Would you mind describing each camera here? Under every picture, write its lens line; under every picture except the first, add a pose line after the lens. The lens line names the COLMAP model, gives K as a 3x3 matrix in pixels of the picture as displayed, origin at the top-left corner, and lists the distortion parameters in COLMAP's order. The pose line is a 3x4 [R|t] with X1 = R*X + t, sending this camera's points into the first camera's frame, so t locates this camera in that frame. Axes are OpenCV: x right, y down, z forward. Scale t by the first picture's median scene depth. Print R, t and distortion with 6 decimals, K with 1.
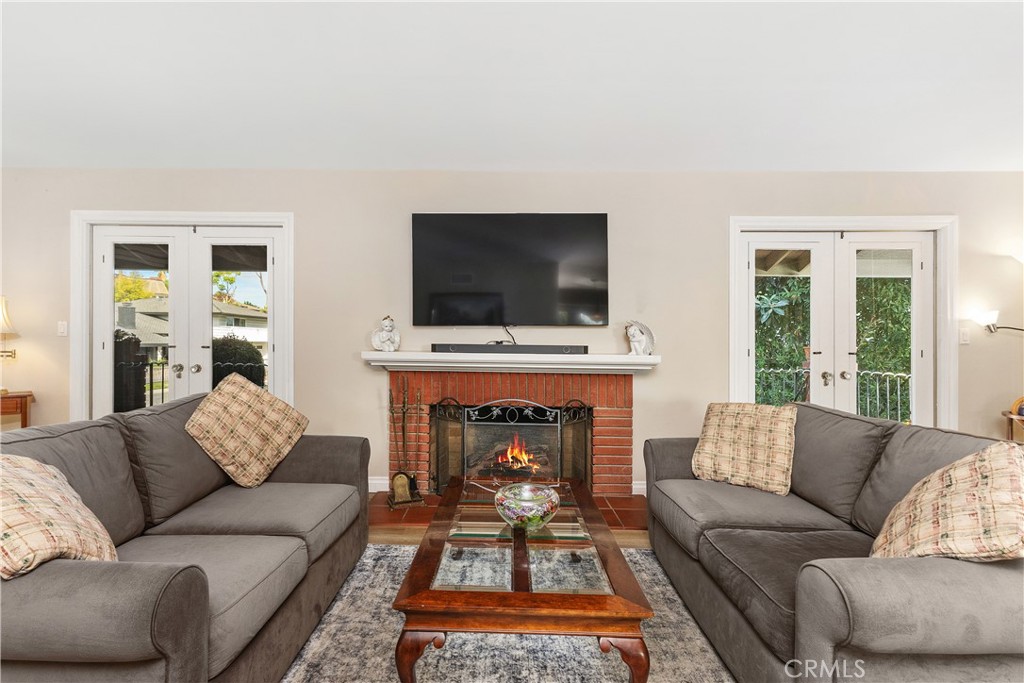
lens RADIAL K [[471.2, 0, 510.9], [0, 471.2, 344.5], [0, 0, 1]] dist [-0.001353, 0.000102]
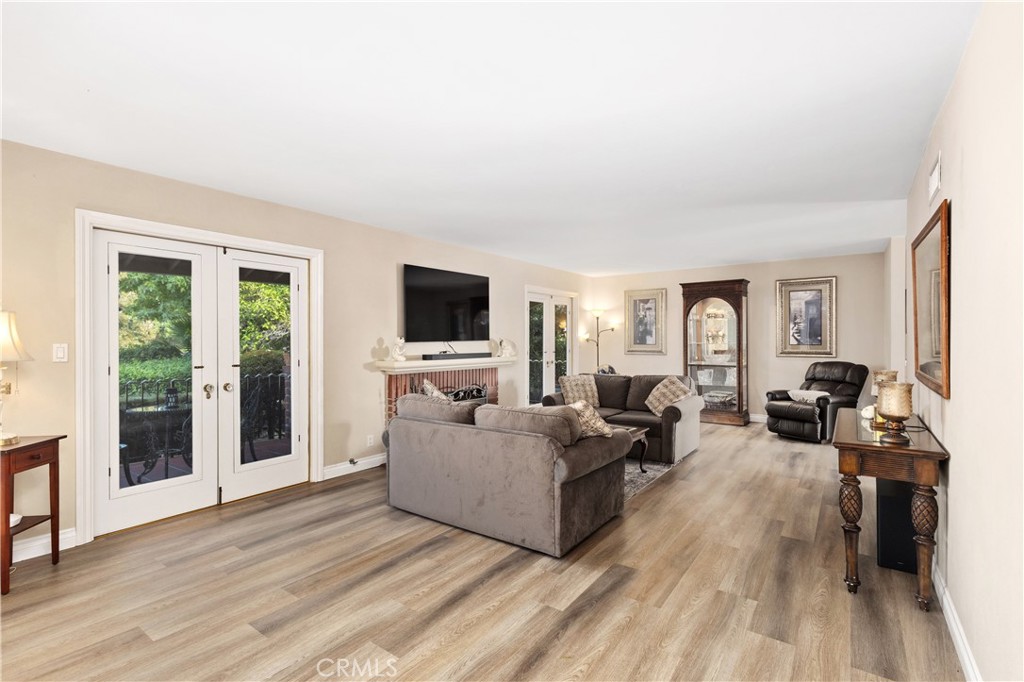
lens RADIAL K [[471.2, 0, 512.7], [0, 471.2, 339.1], [0, 0, 1]] dist [-0.001353, 0.000102]
pose [[0.574491, -0.010934, 0.818438, -1.197219], [0.004718, 0.999938, 0.010047, -0.063442], [-0.818498, -0.001911, 0.574507, -0.095652]]
